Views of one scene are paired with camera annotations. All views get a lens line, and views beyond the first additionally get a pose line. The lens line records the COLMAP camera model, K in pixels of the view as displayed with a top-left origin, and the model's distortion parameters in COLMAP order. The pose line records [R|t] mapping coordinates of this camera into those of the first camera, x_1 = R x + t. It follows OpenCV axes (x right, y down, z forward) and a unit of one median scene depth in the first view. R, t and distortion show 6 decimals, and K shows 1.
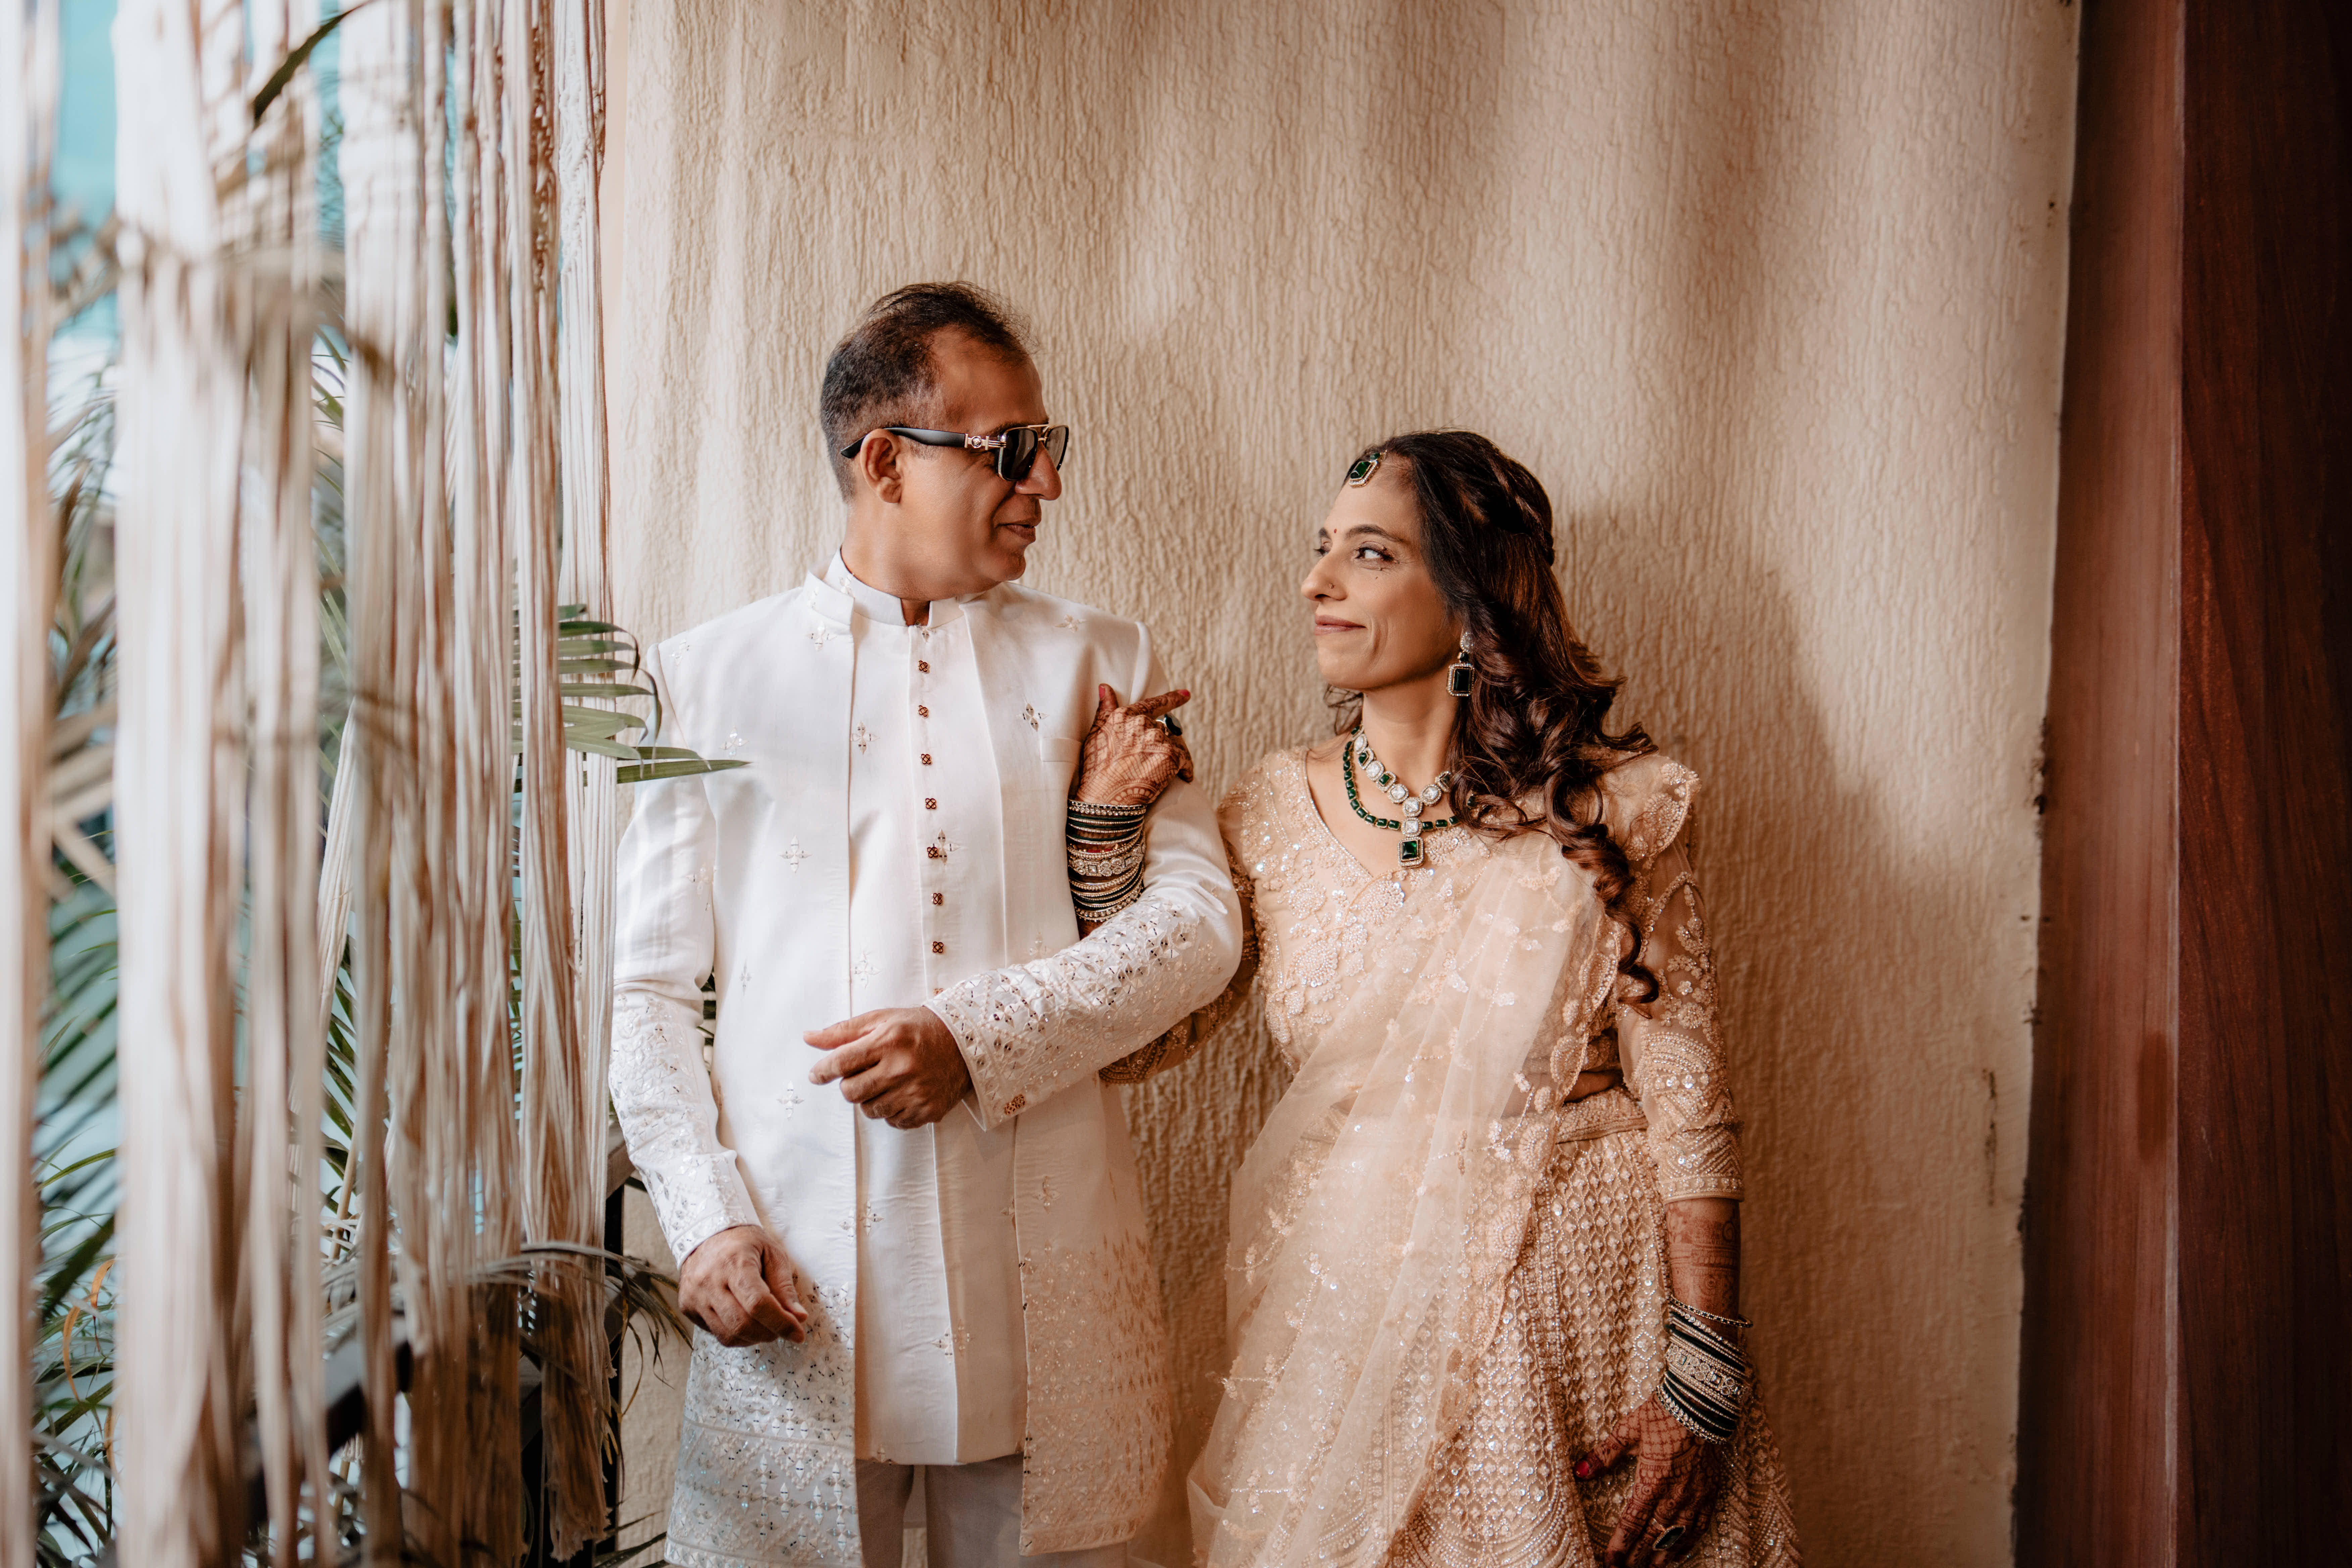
lens RADIAL K [[3291.7, 0, 1176.0], [0, 3291.7, 784.0], [0, 0, 1]] dist [0.002490, -0.127647]
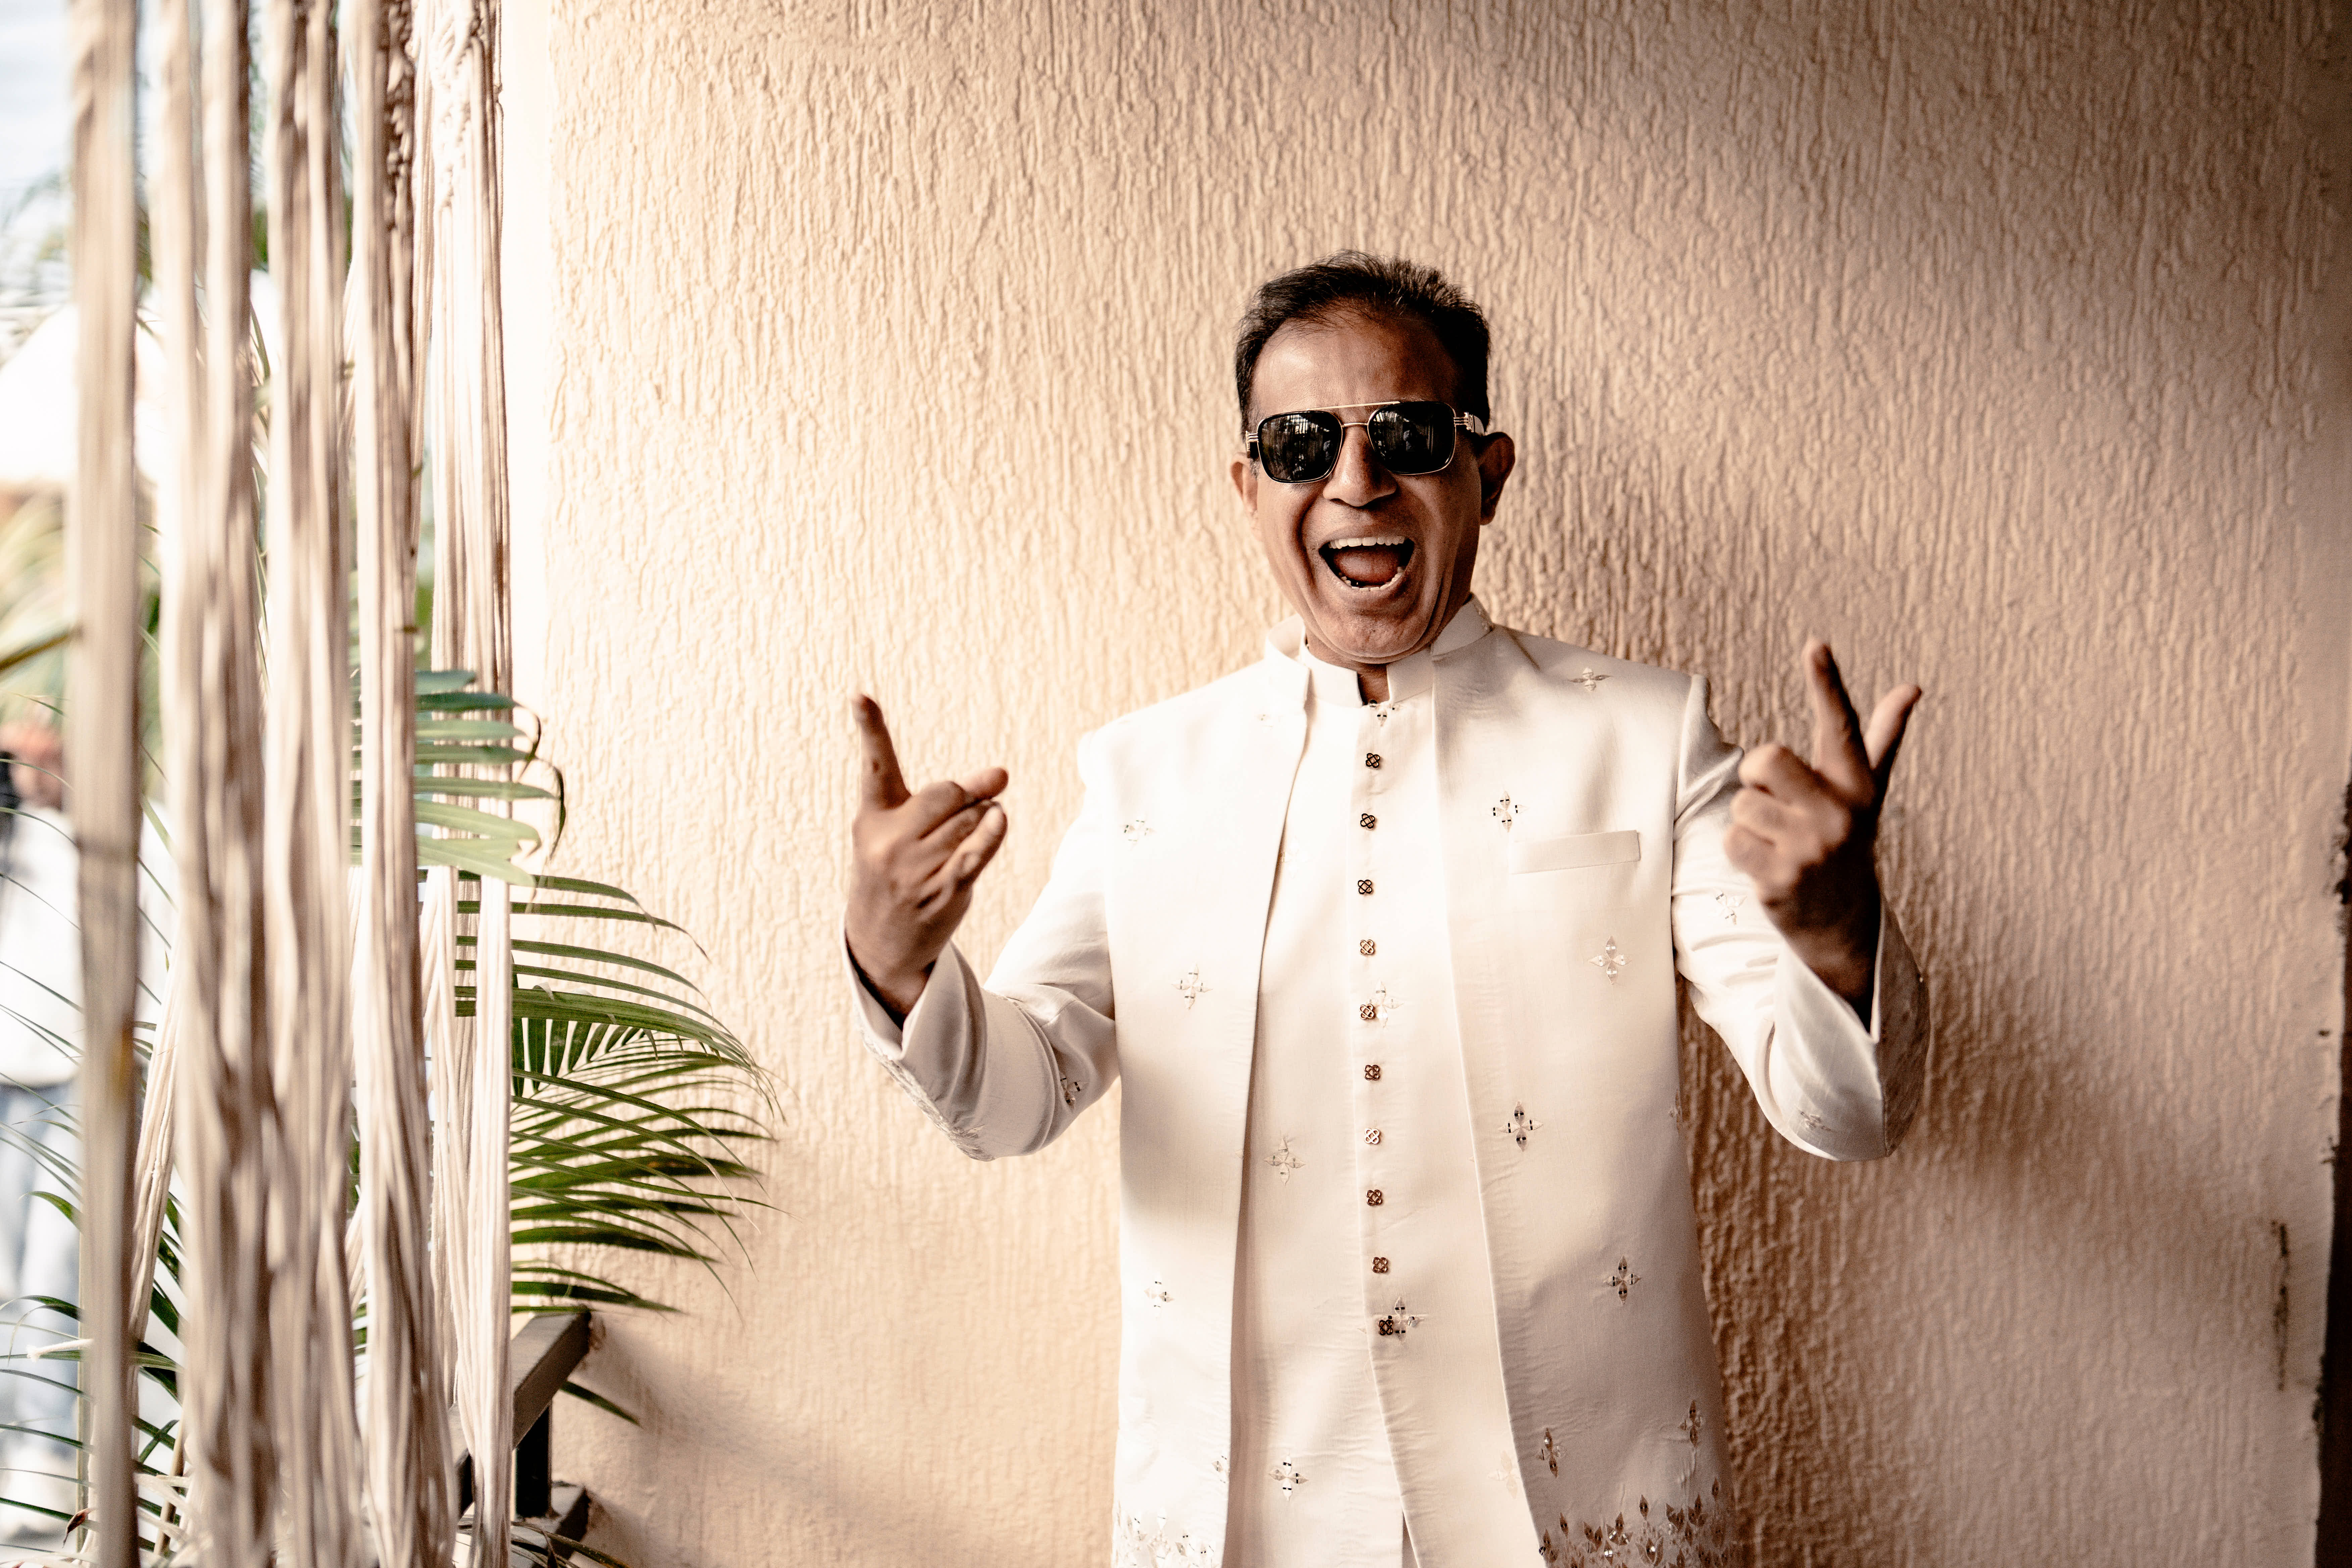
lens RADIAL K [[3291.7, 0, 1176.0], [0, 3291.7, 784.0], [0, 0, 1]] dist [0.002490, -0.127647]
pose [[0.999425, -0.000818, -0.033903, 0.005596], [0.000238, 0.999853, -0.017115, -0.006965], [0.033912, 0.017097, 0.999279, 0.203750]]
